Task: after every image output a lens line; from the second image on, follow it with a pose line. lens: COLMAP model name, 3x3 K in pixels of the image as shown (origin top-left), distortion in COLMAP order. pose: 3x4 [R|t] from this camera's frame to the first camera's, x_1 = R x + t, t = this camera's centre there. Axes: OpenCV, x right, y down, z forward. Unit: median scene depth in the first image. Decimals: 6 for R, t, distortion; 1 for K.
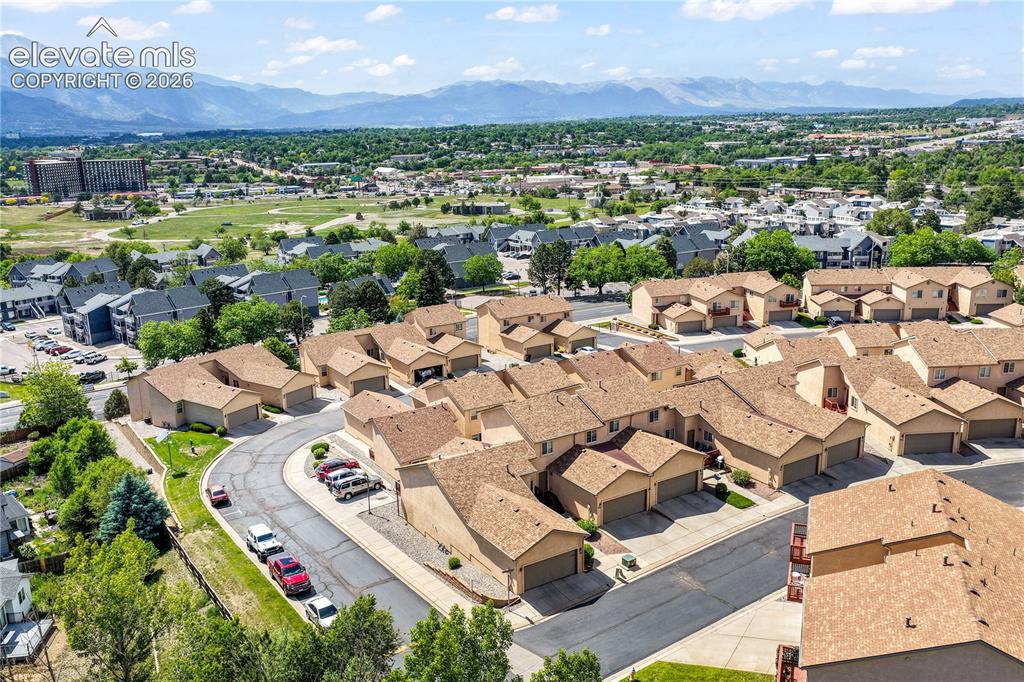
lens RADIAL K [[860.3, 0, 516.2], [0, 860.3, 341.2], [0, 0, 1]] dist [-0.009849, 0.035113]
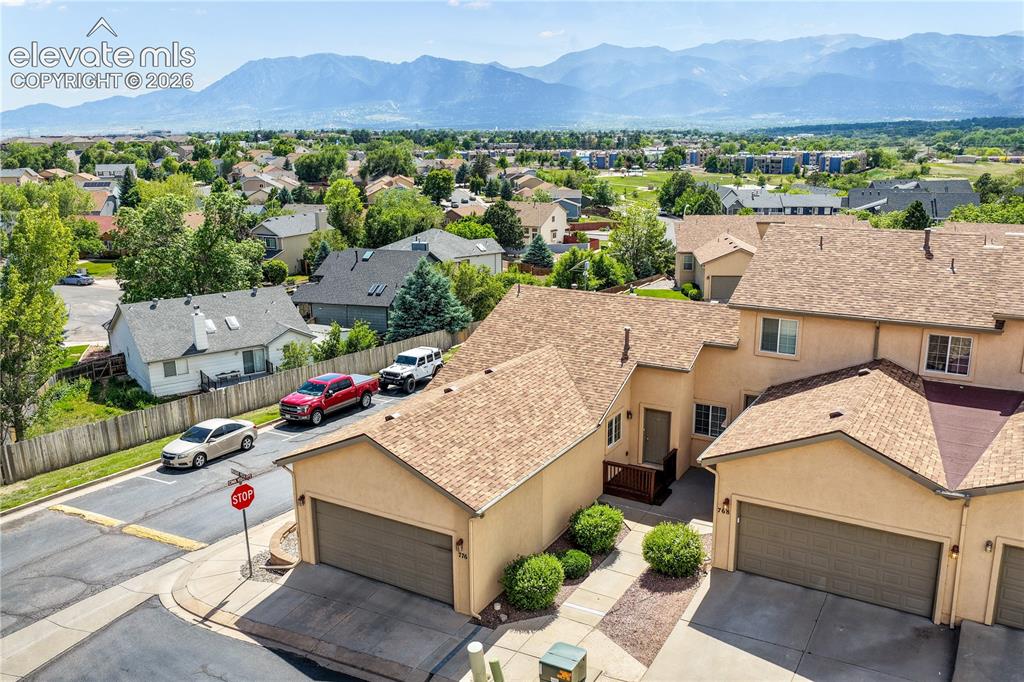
lens RADIAL K [[860.3, 0, 513.3], [0, 860.3, 342.2], [0, 0, 1]] dist [-0.009849, 0.035113]
pose [[0.452083, 0.230624, -0.861646, 0.042911], [-0.215550, 0.965613, 0.145358, 0.013901], [0.865540, 0.120014, 0.486249, 0.102925]]
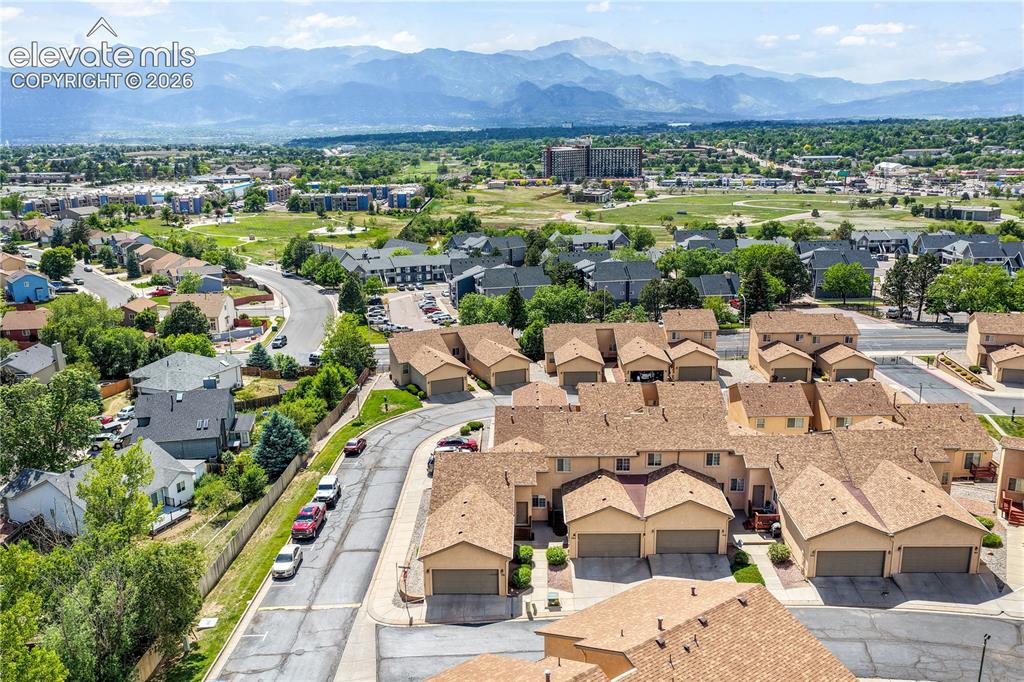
lens RADIAL K [[860.3, 0, 514.5], [0, 860.3, 345.4], [0, 0, 1]] dist [-0.009849, 0.035113]
pose [[0.831402, 0.144143, -0.536650, 0.068332], [-0.136174, 0.989172, 0.054724, -0.007238], [0.538728, 0.027580, 0.842028, 0.023986]]
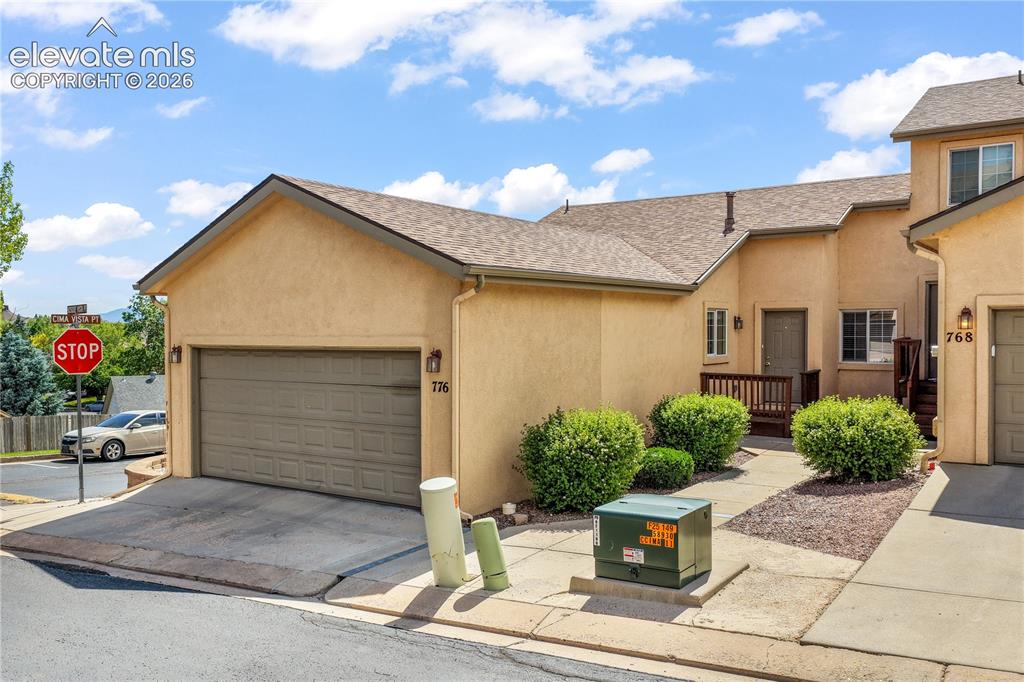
lens RADIAL K [[860.3, 0, 512.0], [0, 860.3, 338.2], [0, 0, 1]] dist [-0.009849, 0.035113]
pose [[0.389920, 0.024664, -0.920518, 0.028390], [-0.226739, 0.971436, -0.070015, 0.029996], [0.892497, 0.236018, 0.384375, 0.115297]]
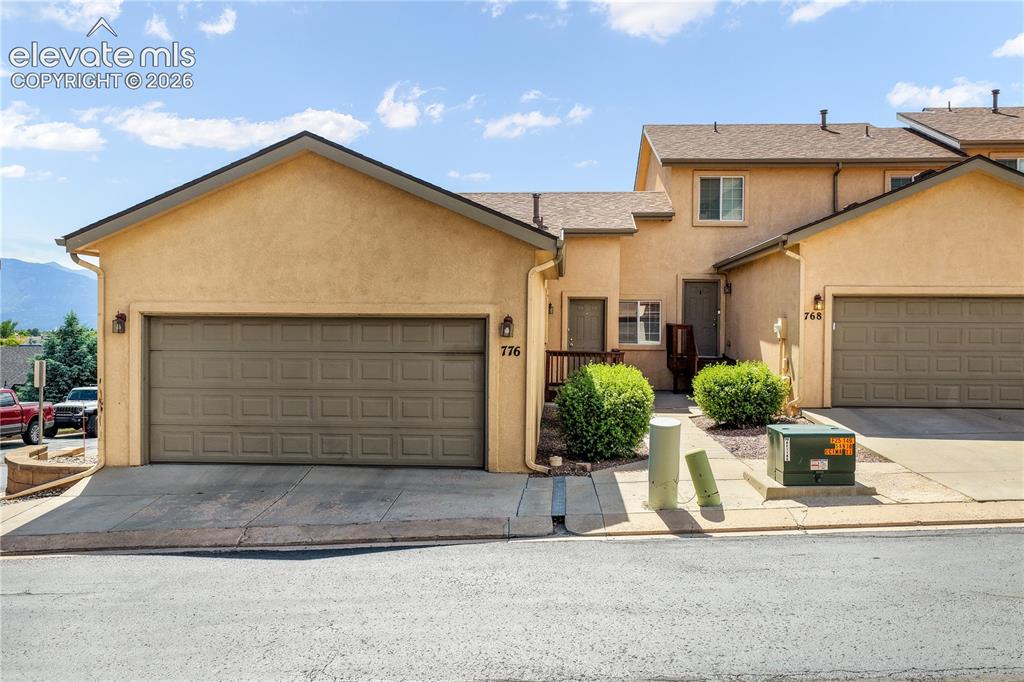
lens RADIAL K [[860.3, 0, 516.5], [0, 860.3, 339.7], [0, 0, 1]] dist [-0.009849, 0.035113]
pose [[0.809894, 0.027295, -0.585940, 0.021998], [-0.162353, 0.970323, -0.179206, 0.033668], [0.563660, 0.240267, 0.790291, 0.104663]]
